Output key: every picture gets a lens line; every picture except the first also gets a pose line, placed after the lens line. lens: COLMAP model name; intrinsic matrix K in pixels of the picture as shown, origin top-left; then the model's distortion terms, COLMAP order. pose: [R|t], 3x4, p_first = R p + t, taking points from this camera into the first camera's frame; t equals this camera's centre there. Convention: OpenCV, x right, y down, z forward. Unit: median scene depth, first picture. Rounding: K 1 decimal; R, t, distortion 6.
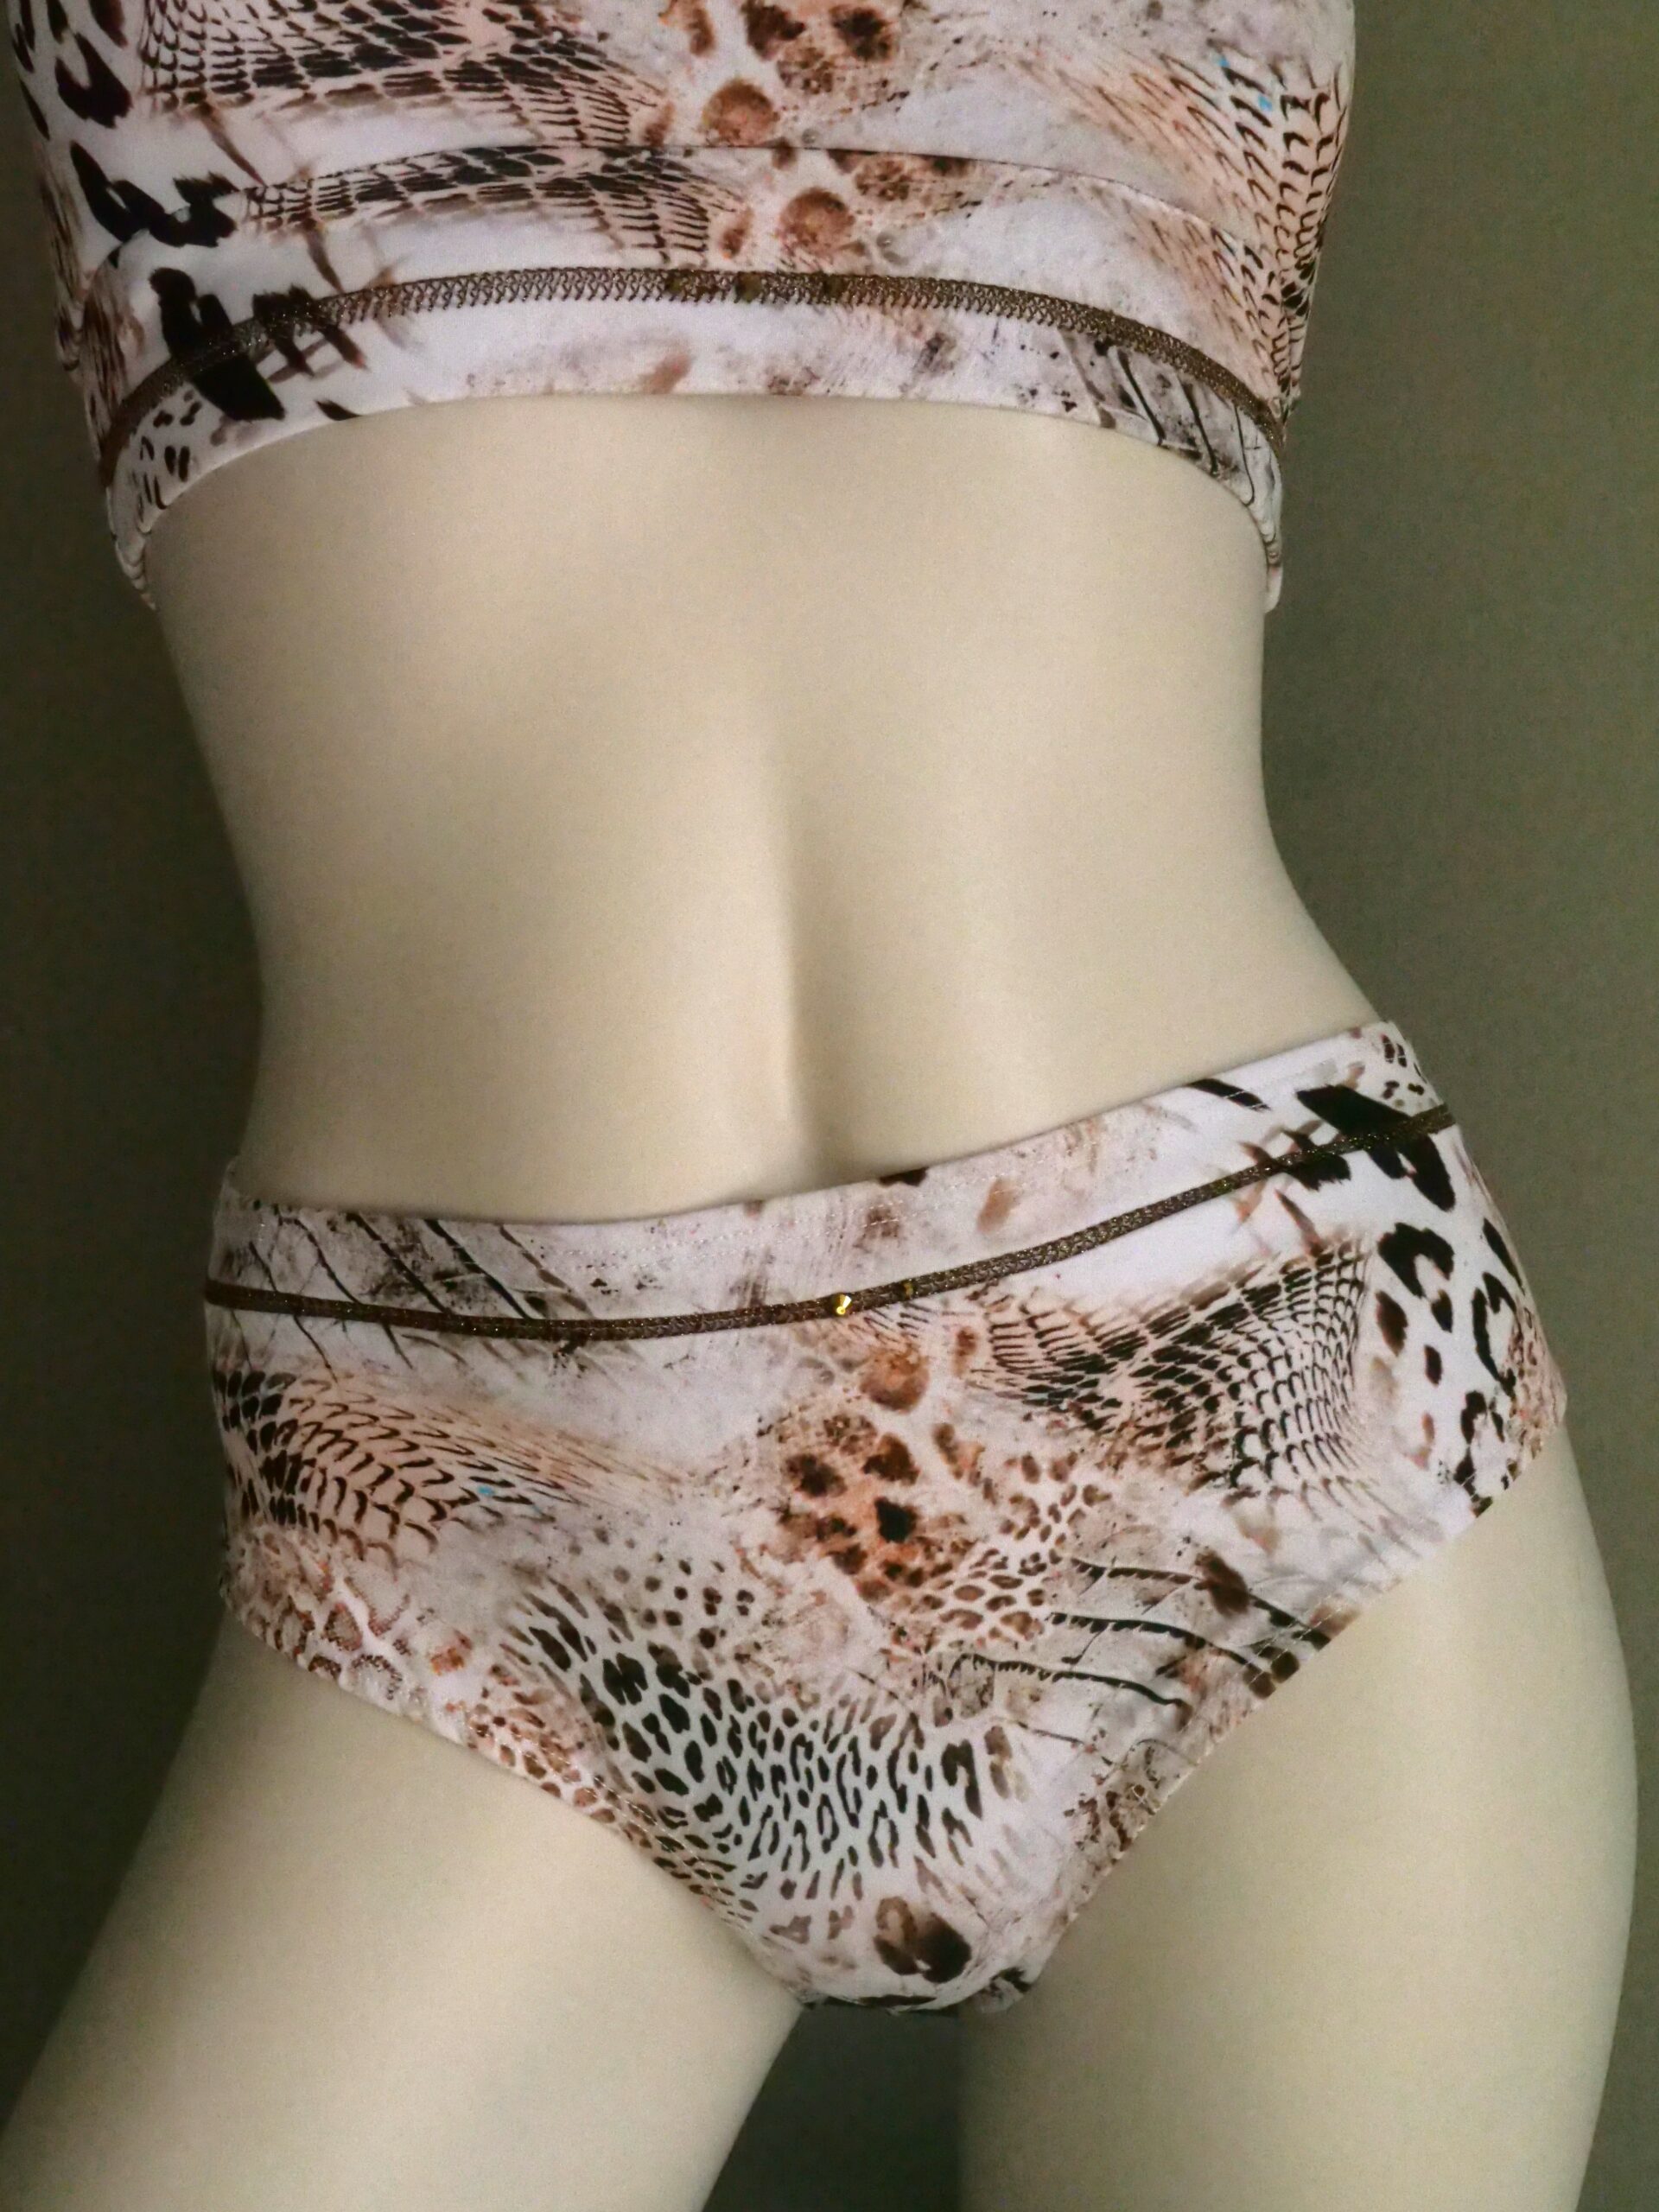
lens RADIAL K [[3644.9, 0, 836.0], [0, 3644.9, 1101.1], [0, 0, 1]] dist [-0.013045, 0.000000]
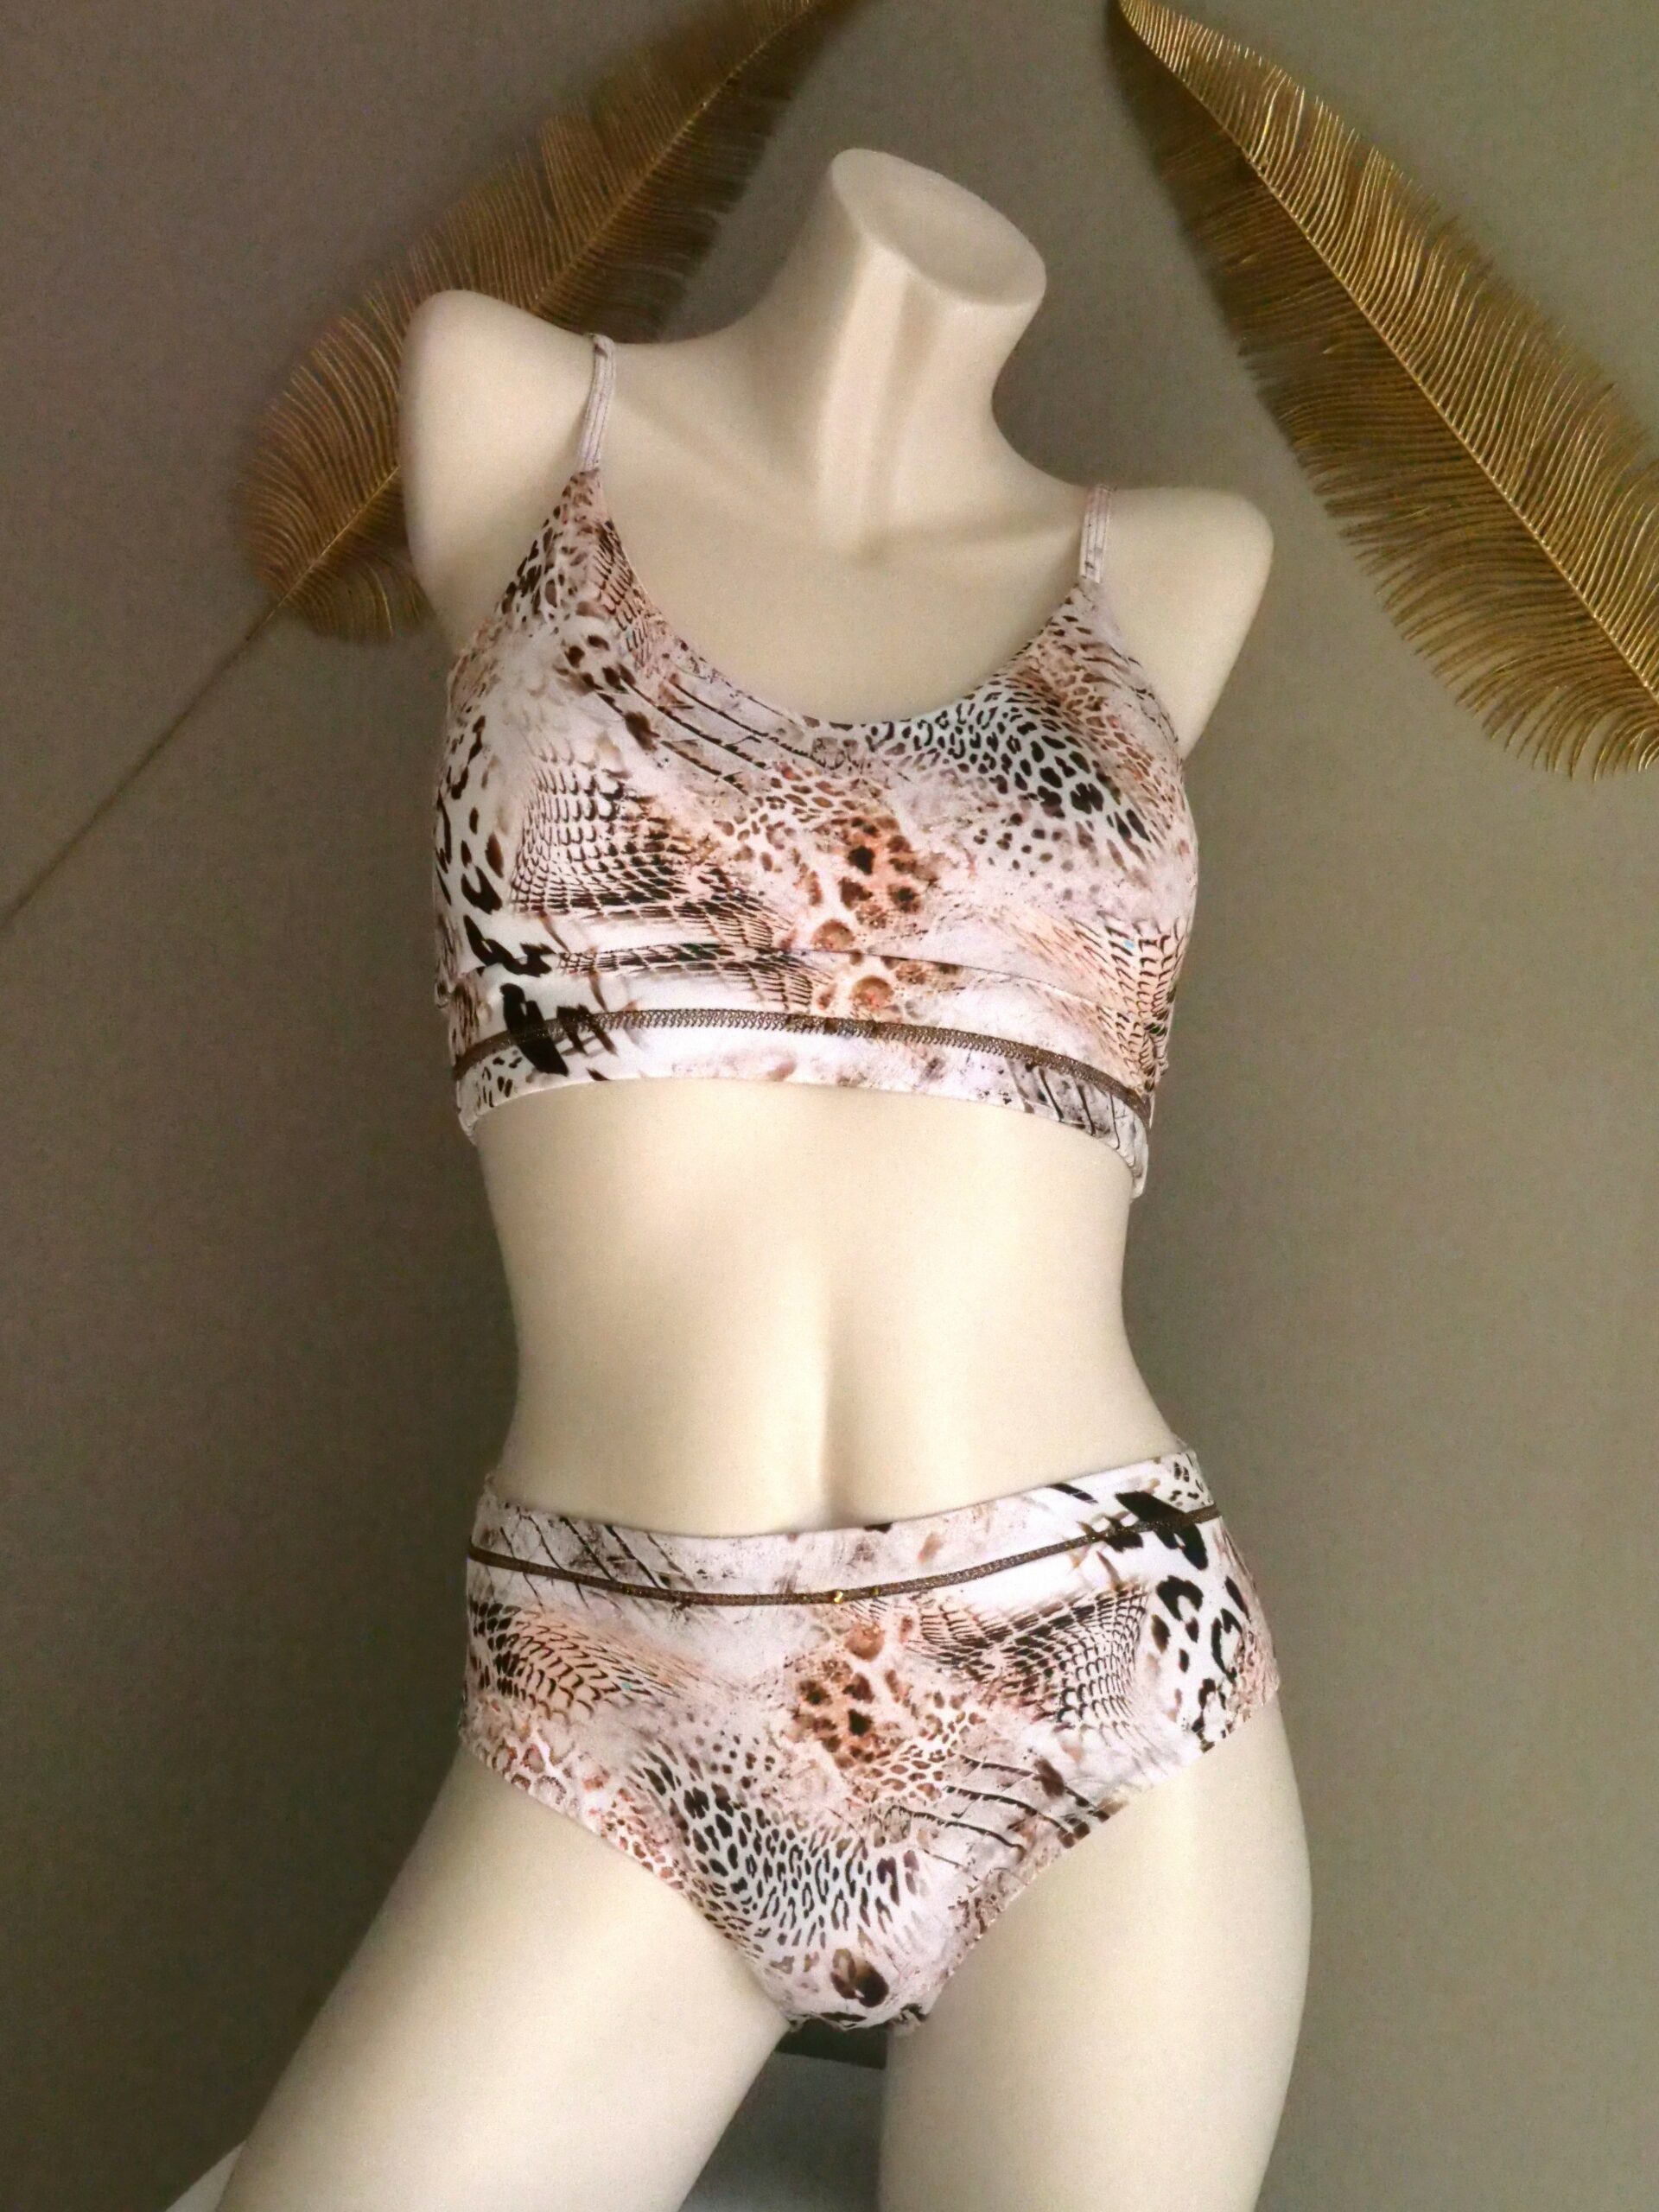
lens RADIAL K [[3644.9, 0, 819.3], [0, 3644.9, 1107.5], [0, 0, 1]] dist [-0.013045, 0.000000]
pose [[0.995633, 0.082265, -0.044129, 0.049328], [-0.084790, 0.994665, -0.058755, -0.072366], [0.039060, 0.062241, 0.997297, -0.742717]]
